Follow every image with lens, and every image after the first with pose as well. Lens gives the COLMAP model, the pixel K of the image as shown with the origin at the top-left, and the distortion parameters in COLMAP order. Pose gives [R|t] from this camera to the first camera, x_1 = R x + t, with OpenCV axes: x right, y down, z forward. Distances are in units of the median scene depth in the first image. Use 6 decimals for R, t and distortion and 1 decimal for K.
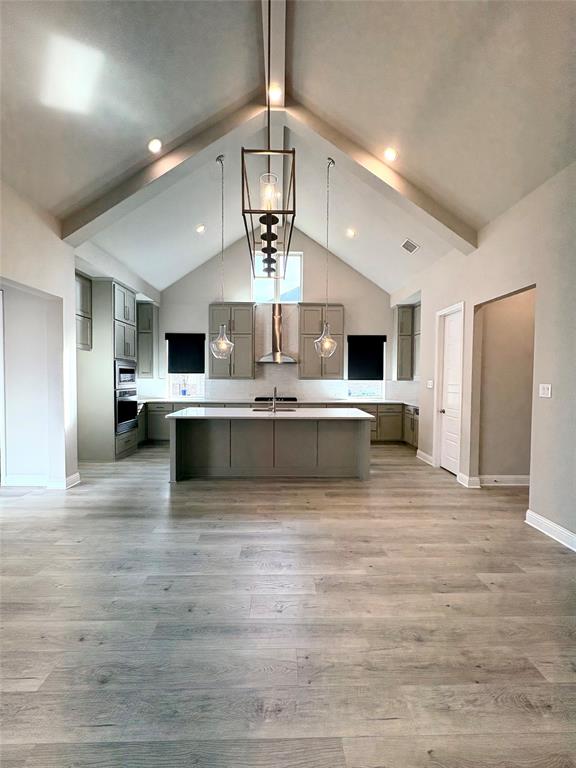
lens RADIAL K [[306.1, 0, 288.0], [0, 306.1, 384.0], [0, 0, 1]] dist [0.002824, 0.000310]
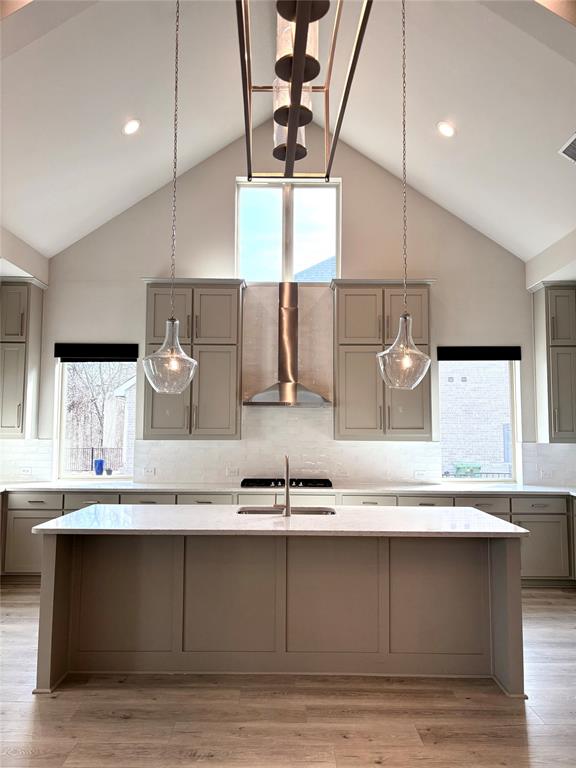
lens RADIAL K [[581.6, 0, 288.0], [0, 581.6, 384.0], [0, 0, 1]] dist [0.048999, -0.005413]
pose [[0.999741, -0.002163, -0.022675, -0.017592], [-0.000313, 0.994080, -0.108649, -0.003686], [0.022776, 0.108628, 0.993821, 0.113022]]
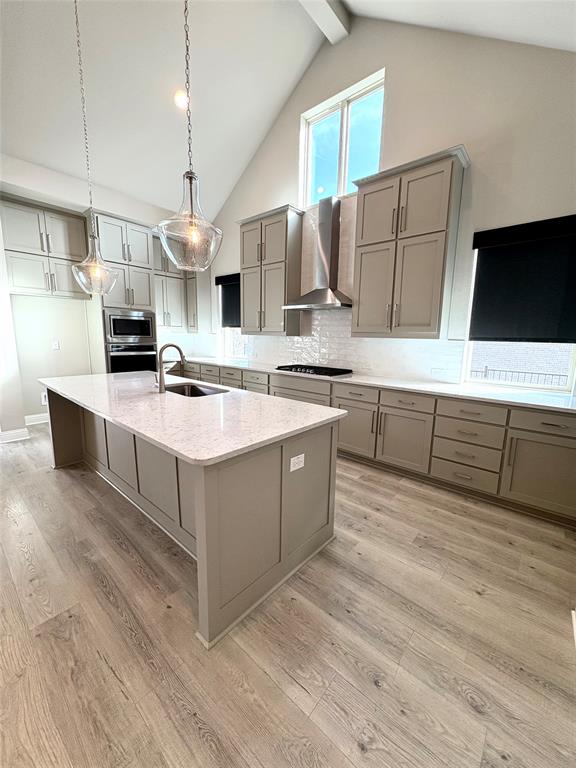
lens RADIAL K [[306.1, 0, 288.0], [0, 306.1, 384.0], [0, 0, 1]] dist [0.002824, 0.000310]
pose [[0.740292, 0.113918, -0.662564, 0.338720], [-0.035099, 0.990744, 0.131127, 0.000409], [0.671369, -0.073817, 0.737438, 0.554161]]
